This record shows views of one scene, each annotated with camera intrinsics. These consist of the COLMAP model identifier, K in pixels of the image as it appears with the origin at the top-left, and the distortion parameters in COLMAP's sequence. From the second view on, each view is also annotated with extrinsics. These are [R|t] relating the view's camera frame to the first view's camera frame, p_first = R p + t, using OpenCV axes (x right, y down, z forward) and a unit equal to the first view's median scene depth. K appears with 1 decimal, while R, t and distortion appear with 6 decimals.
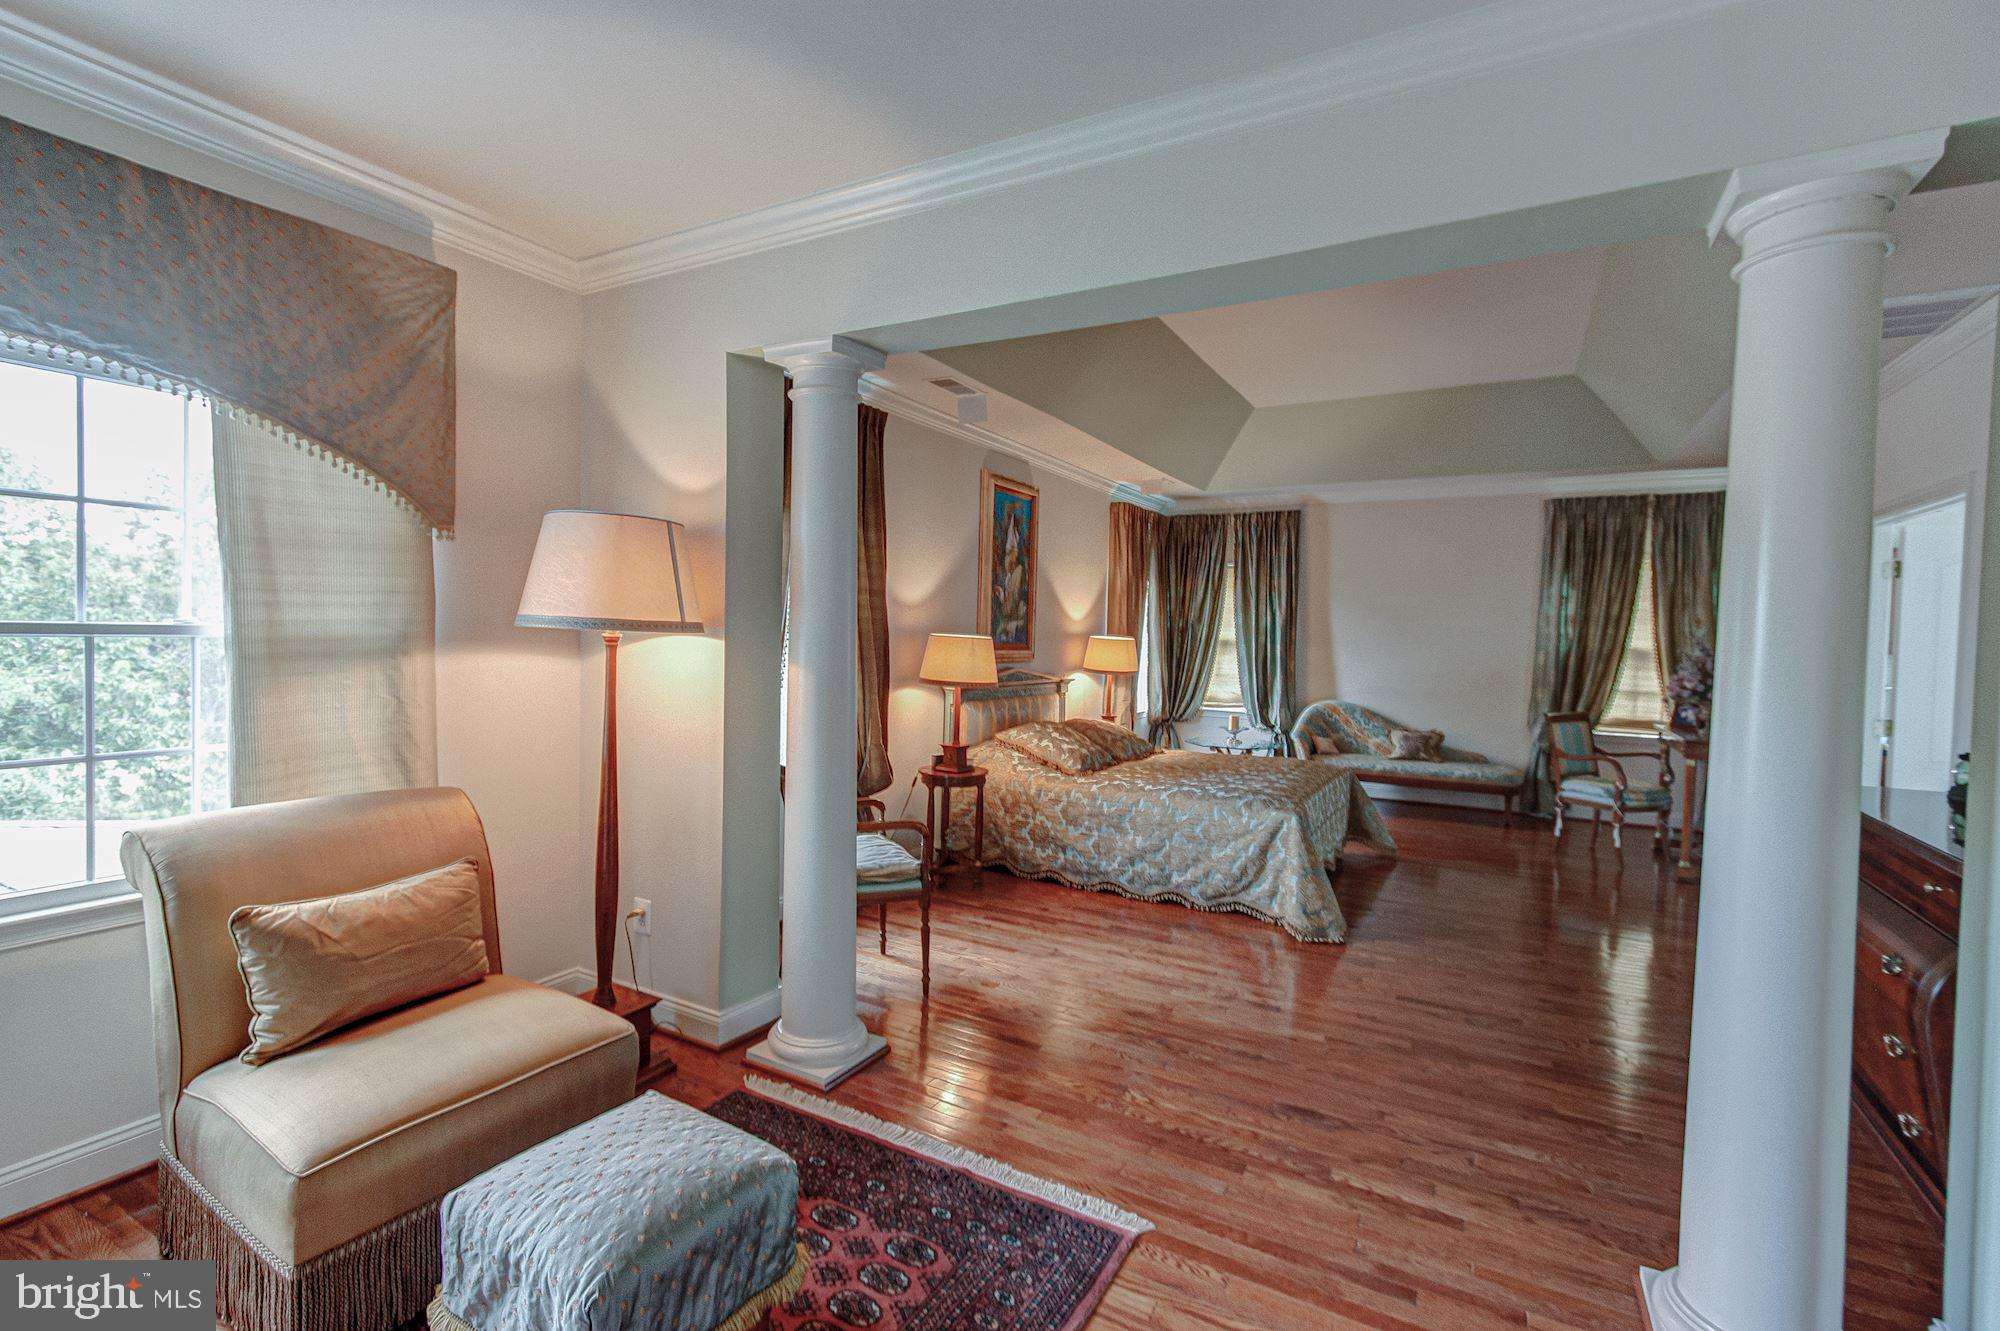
lens RADIAL K [[911.0, 0, 1000.7], [0, 911.0, 665.4], [0, 0, 1]] dist [0.005210, 0.000007]
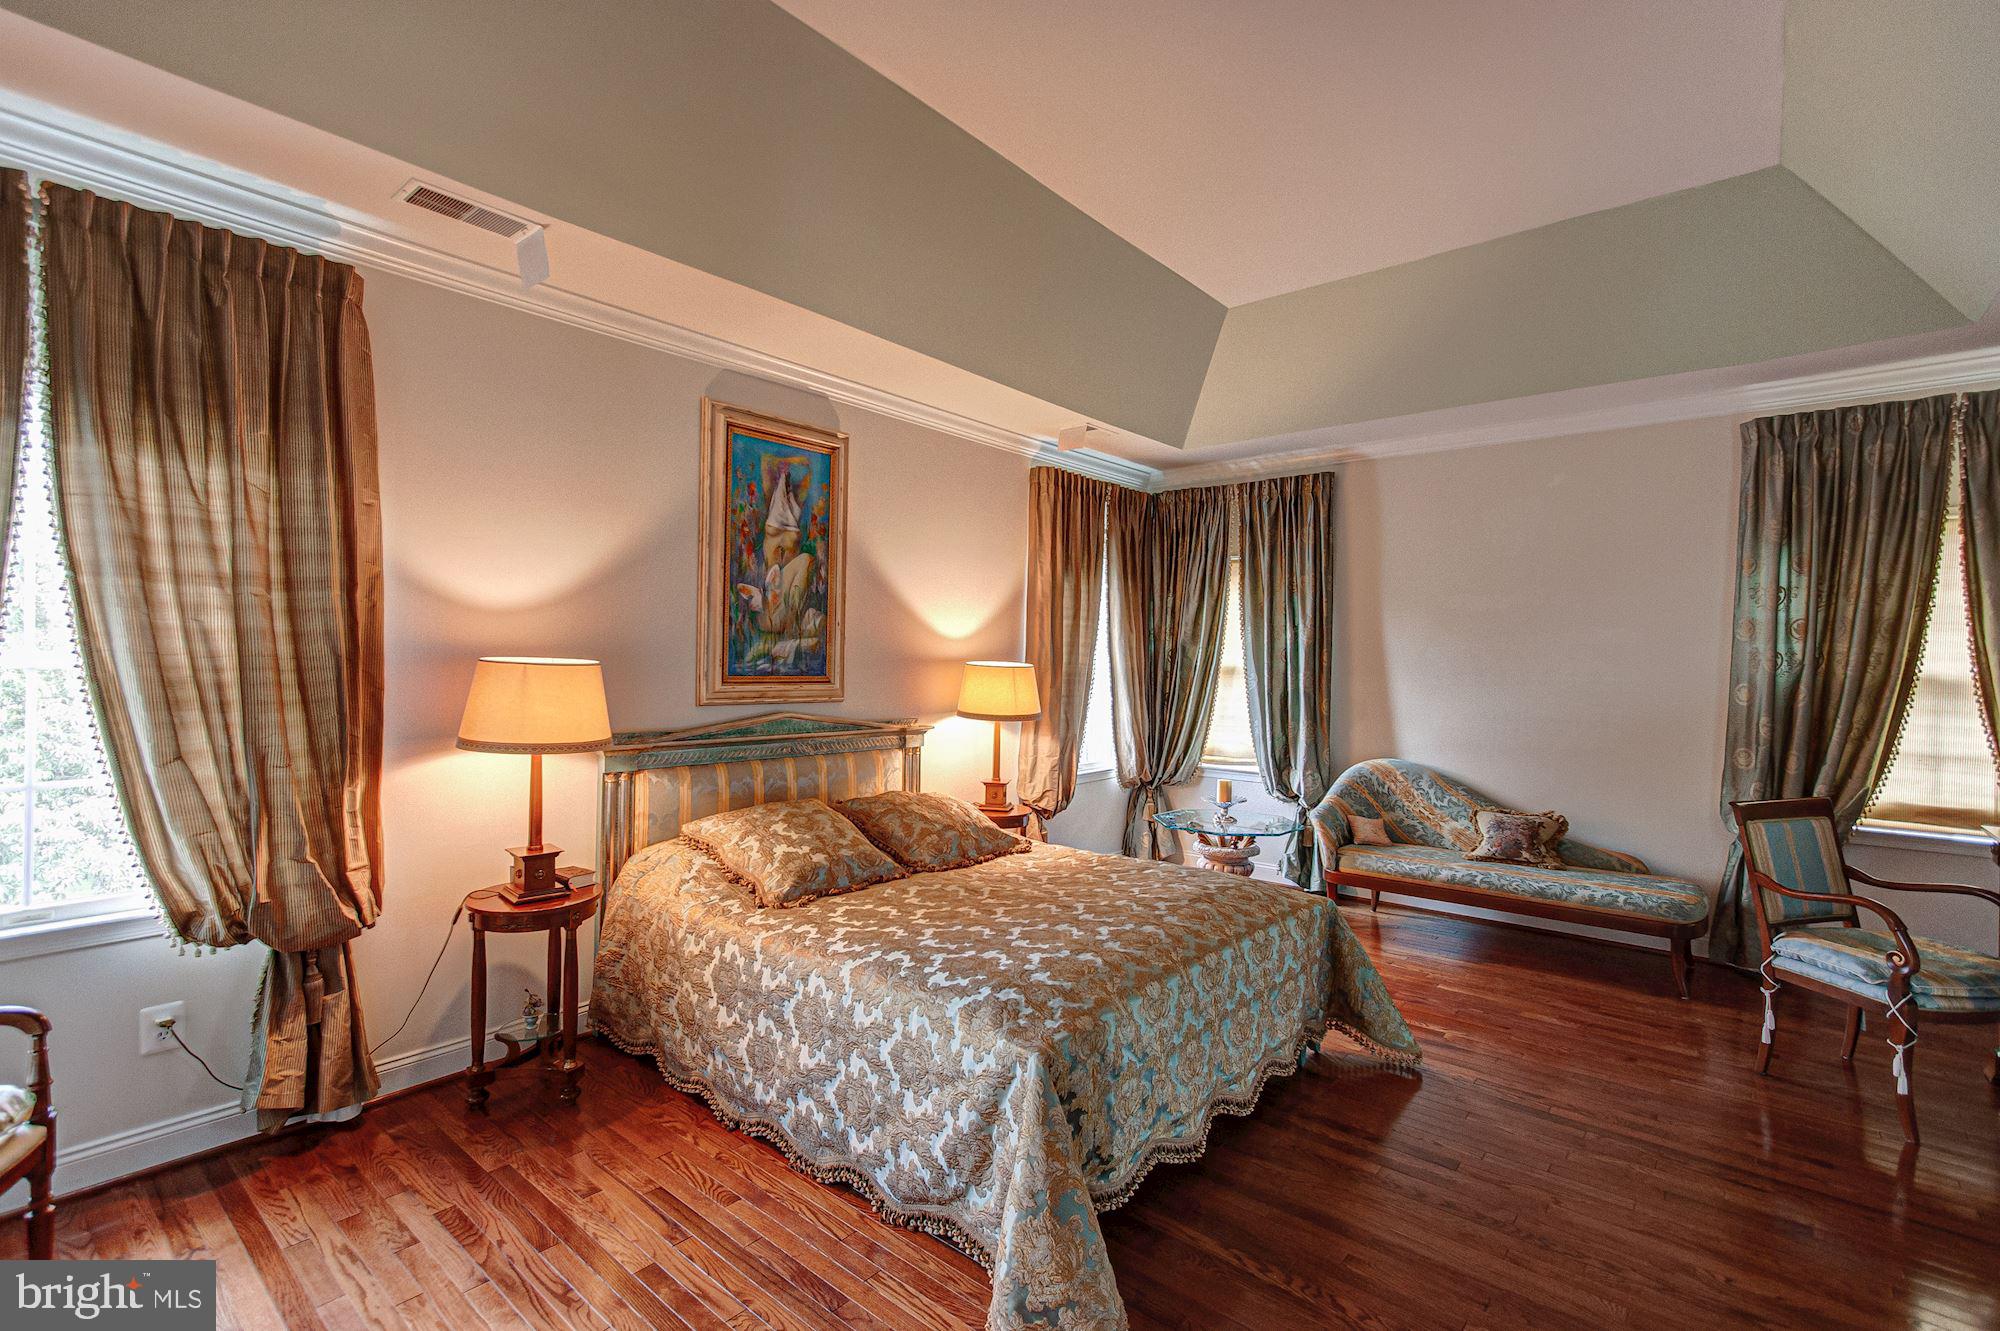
lens RADIAL K [[911.0, 0, 998.9], [0, 911.0, 661.1], [0, 0, 1]] dist [0.005210, 0.000007]
pose [[0.980943, -0.007233, -0.194162, 0.252421], [-0.000310, 0.999247, -0.038789, -0.007193], [0.194297, 0.038110, 0.980202, 0.354025]]
